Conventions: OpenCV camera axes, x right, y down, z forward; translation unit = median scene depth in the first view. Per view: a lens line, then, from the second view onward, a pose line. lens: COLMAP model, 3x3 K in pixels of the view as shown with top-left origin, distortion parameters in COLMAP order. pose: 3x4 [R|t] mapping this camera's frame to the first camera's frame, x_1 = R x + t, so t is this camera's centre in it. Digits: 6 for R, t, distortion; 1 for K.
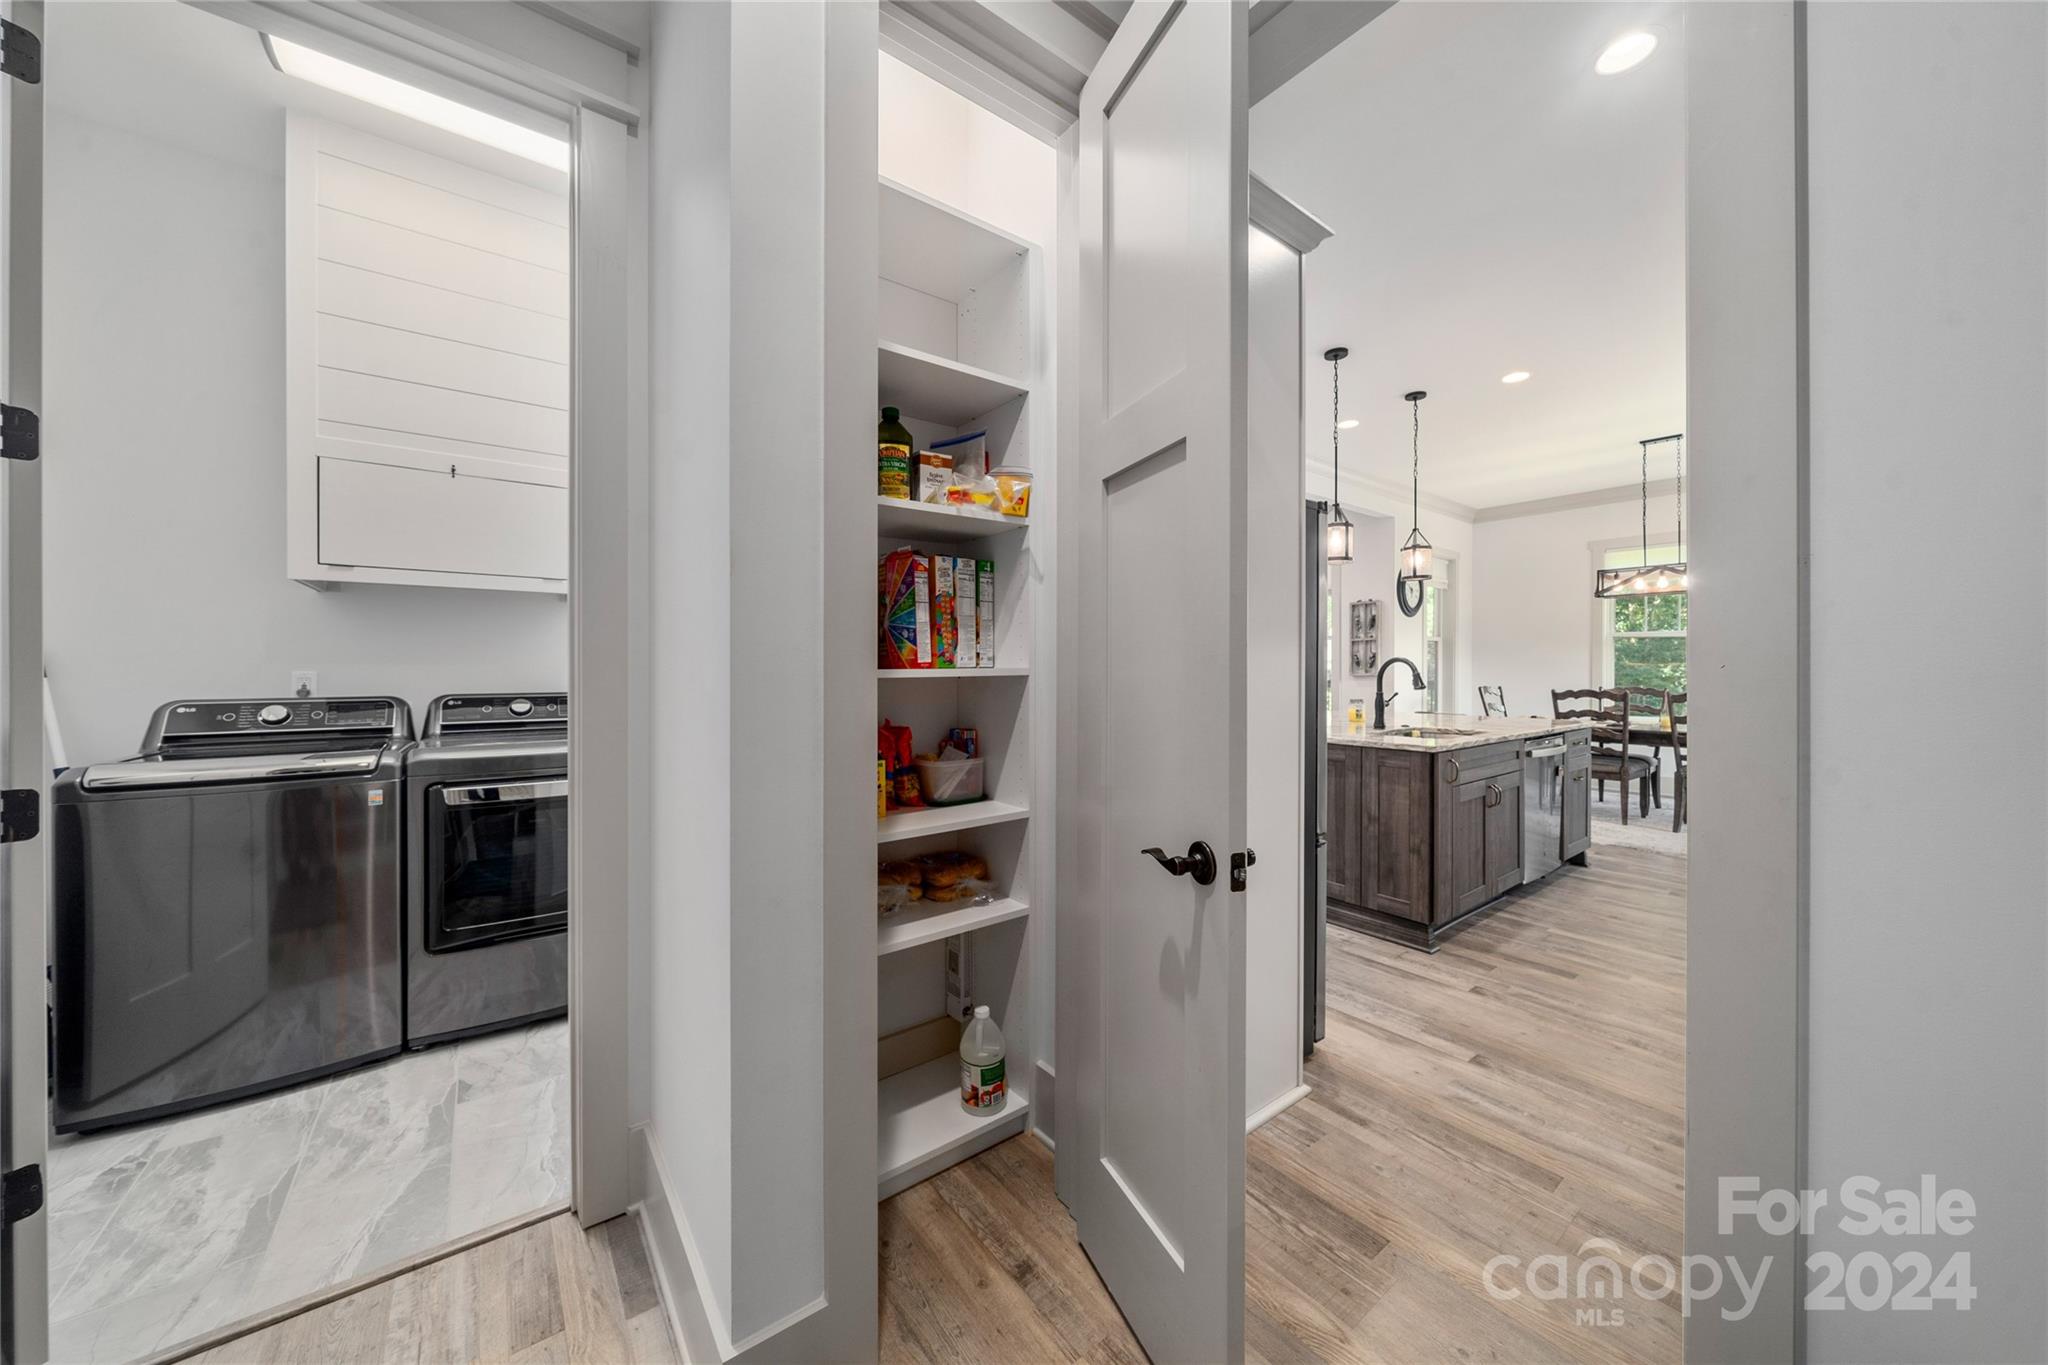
lens RADIAL K [[703.3, 0, 1025.6], [0, 703.3, 667.9], [0, 0, 1]] dist [-0.005731, -0.000127]
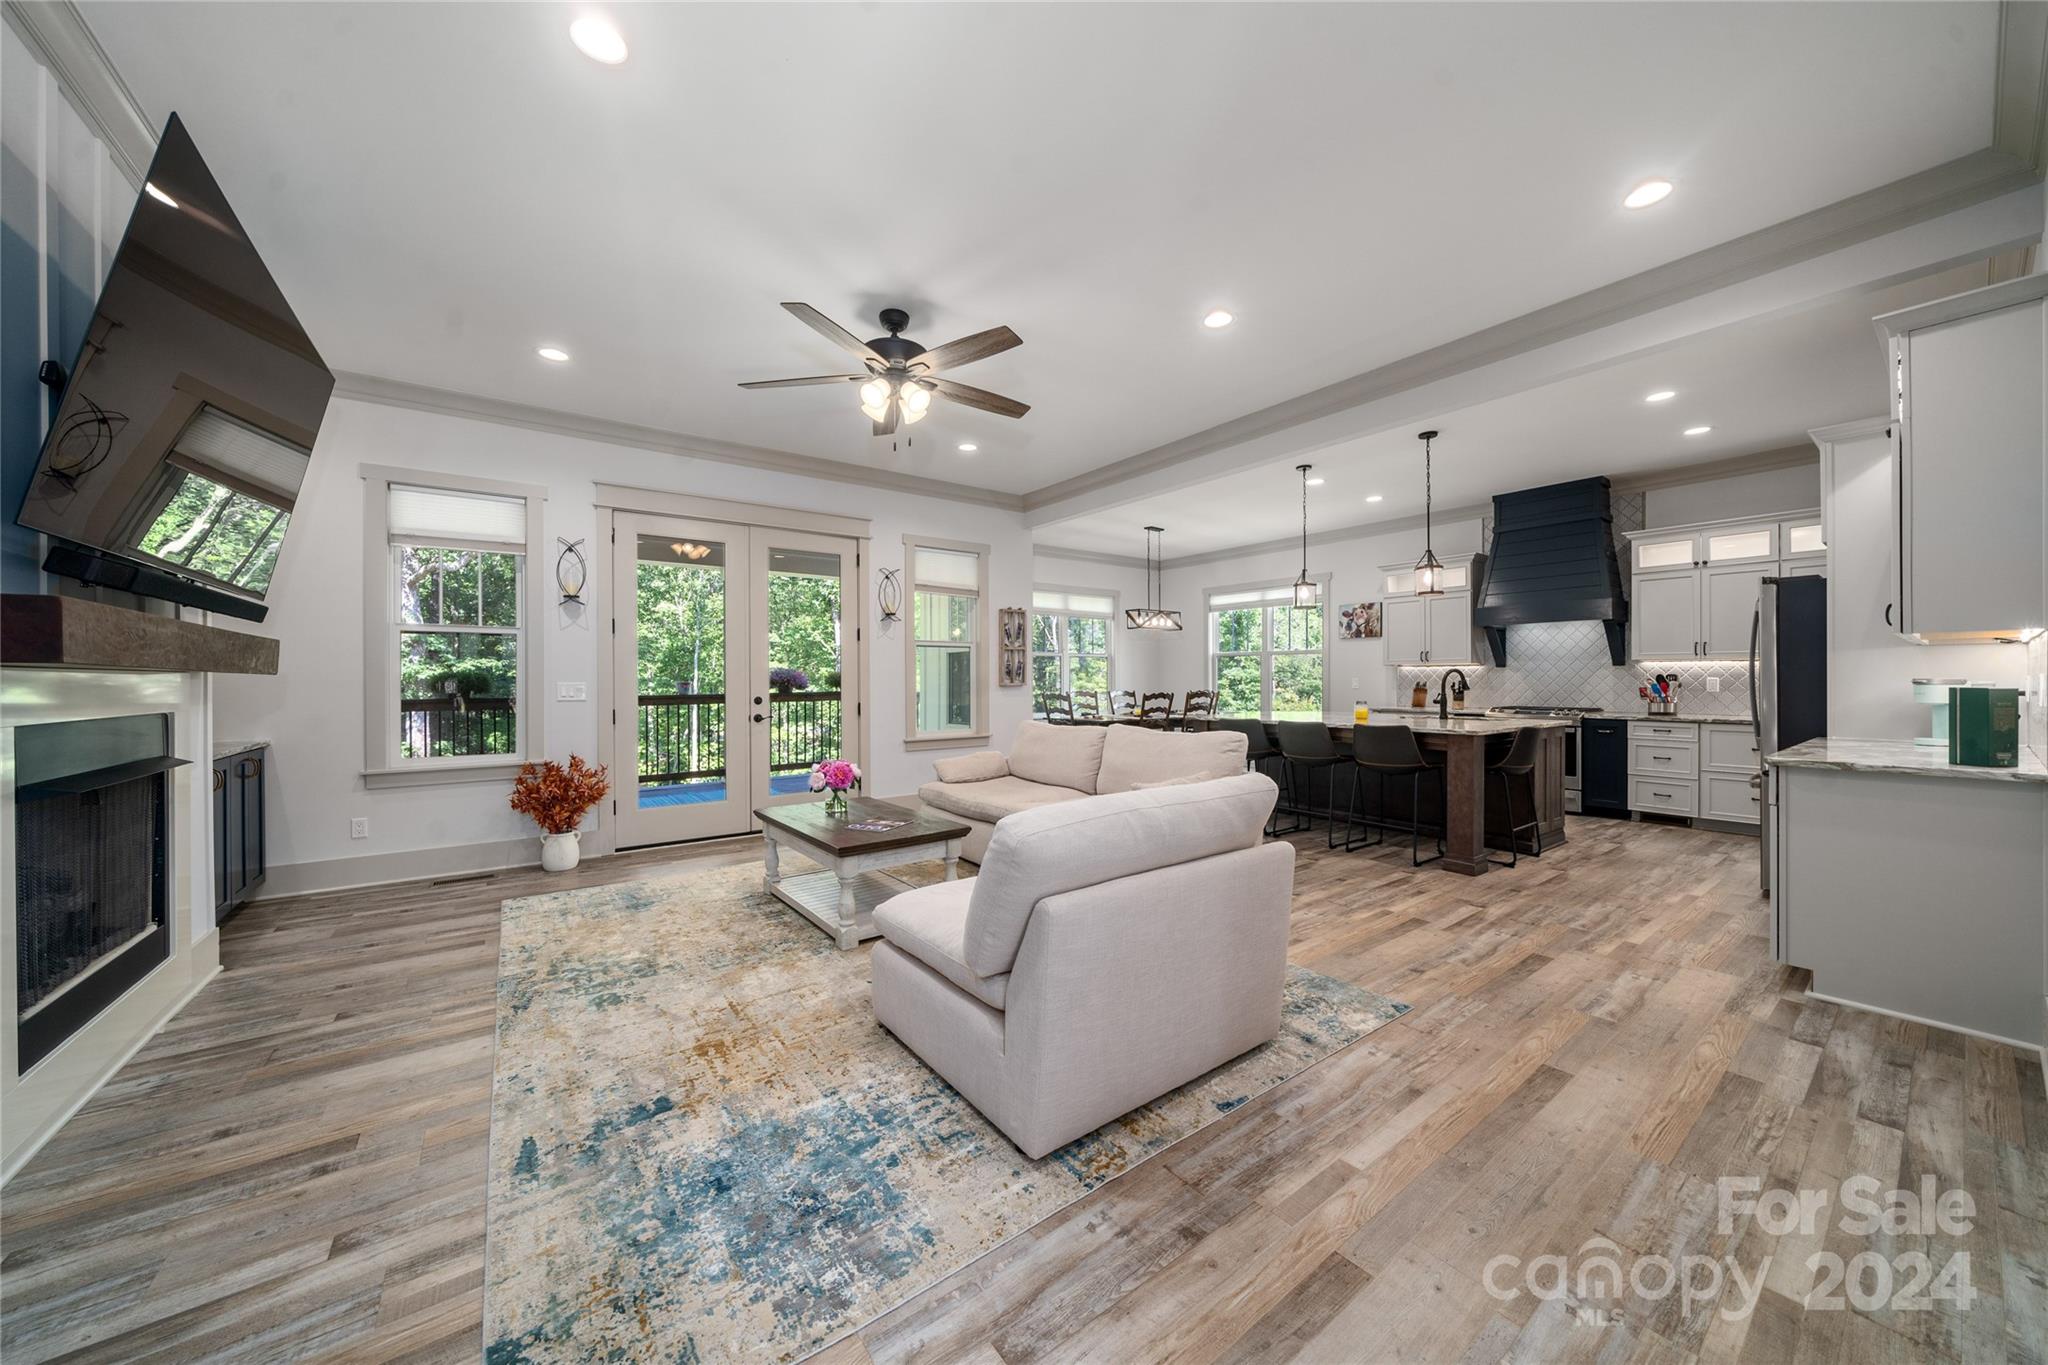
lens RADIAL K [[703.3, 0, 1021.2], [0, 703.3, 678.0], [0, 0, 1]] dist [-0.005731, -0.000127]
pose [[0.024959, 0.001973, 0.999687, -0.770719], [0.002836, 0.999994, -0.002045, 0.003711], [-0.999684, 0.002886, 0.024954, 1.509354]]
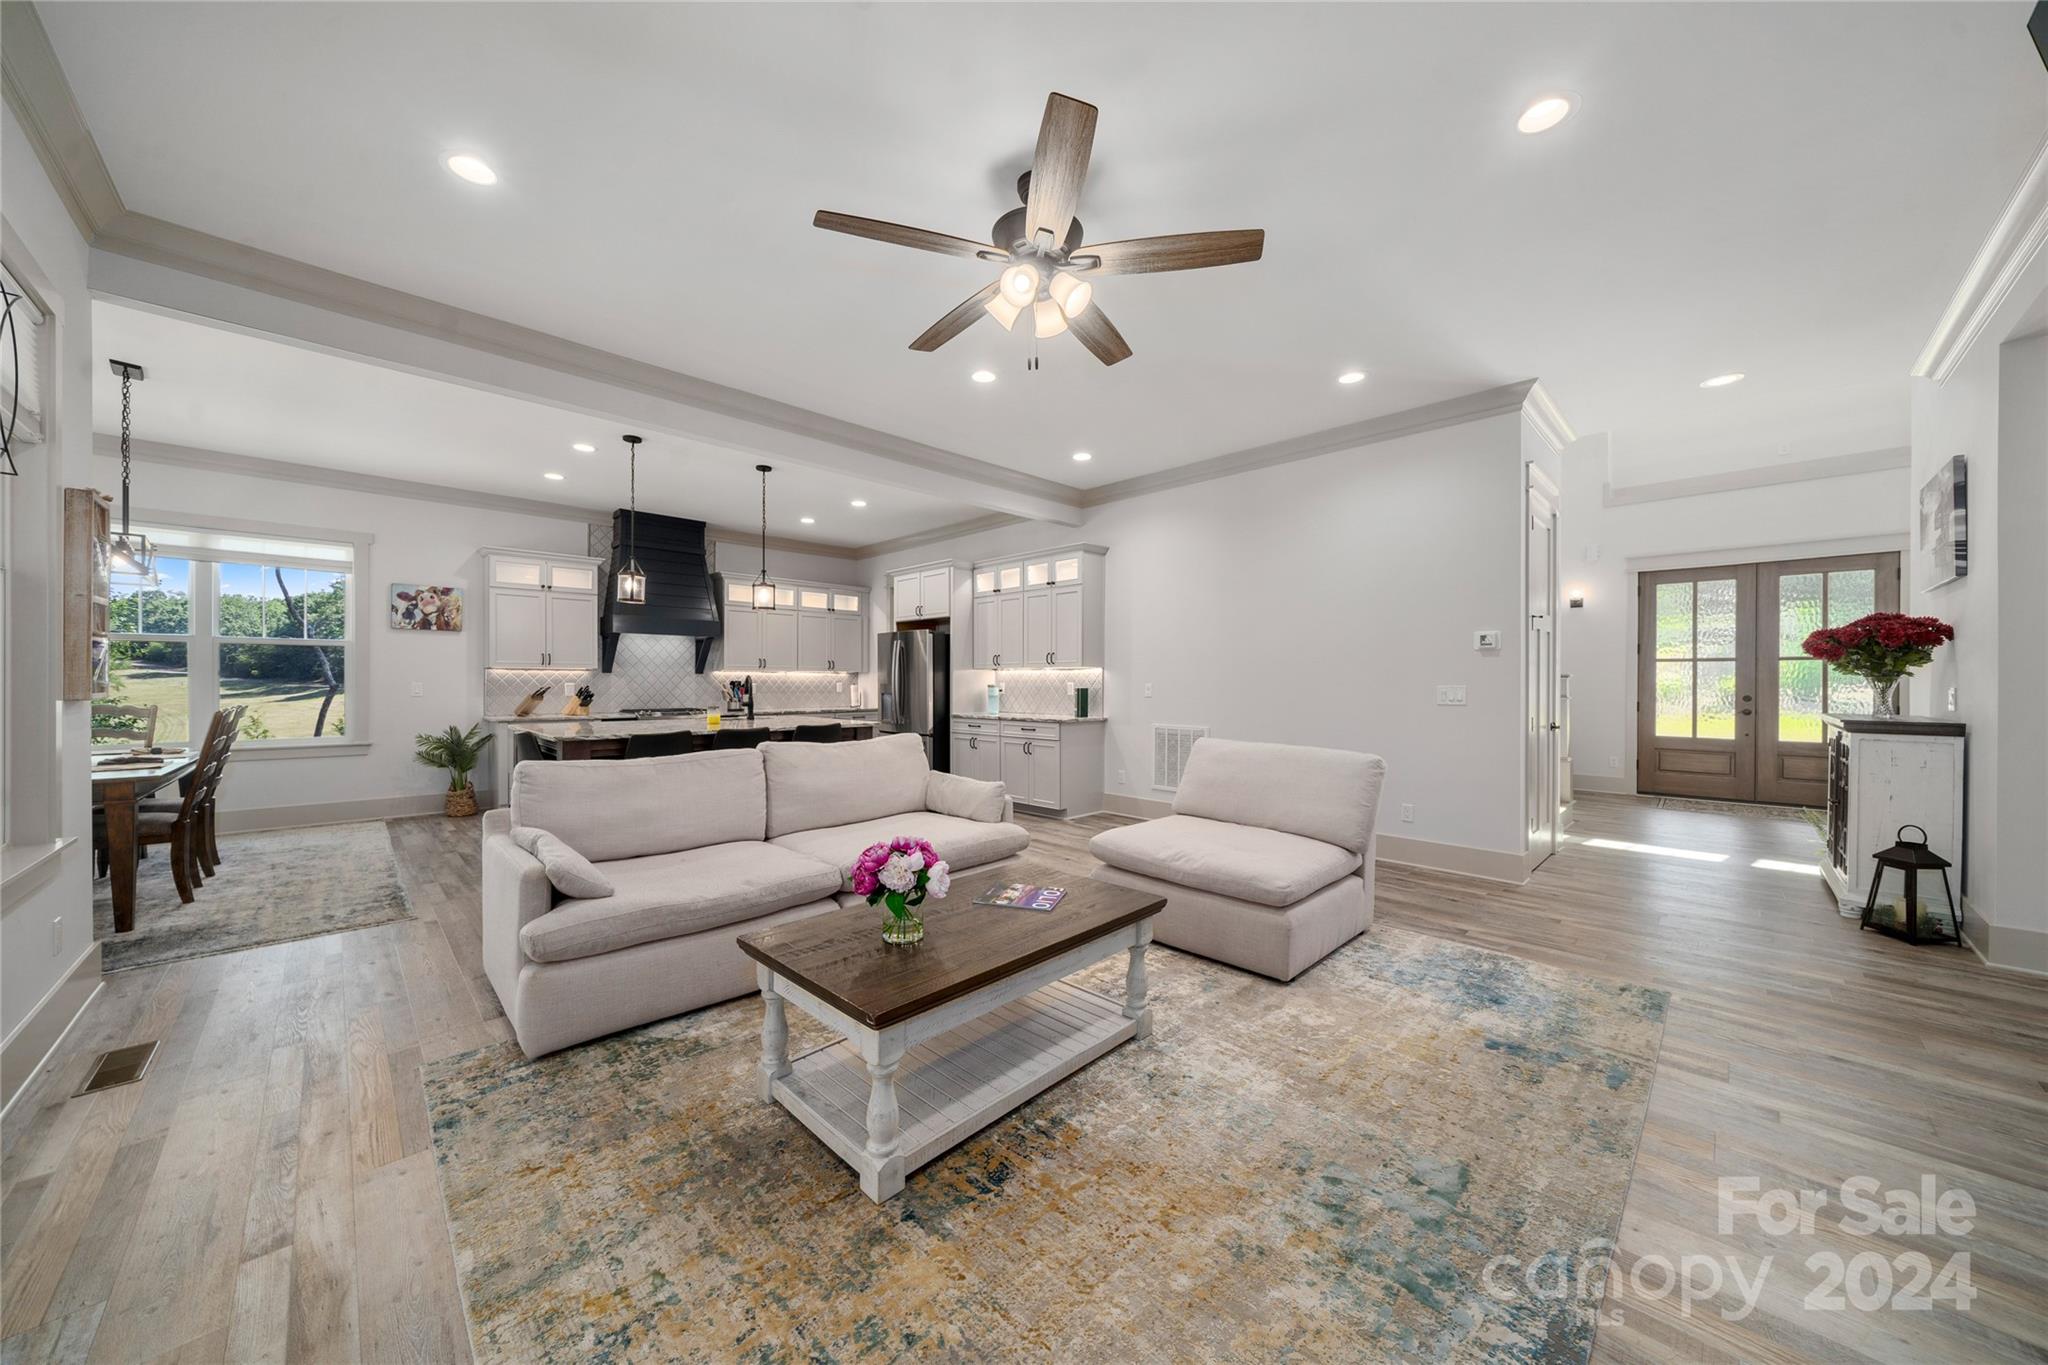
lens RADIAL K [[703.3, 0, 1021.9], [0, 703.3, 687.7], [0, 0, 1]] dist [-0.005731, -0.000127]
pose [[-0.992488, -0.000090, -0.122339, 0.072444], [-0.000850, 0.999981, 0.006155, 0.003195], [0.122336, 0.006213, -0.992469, 2.214487]]
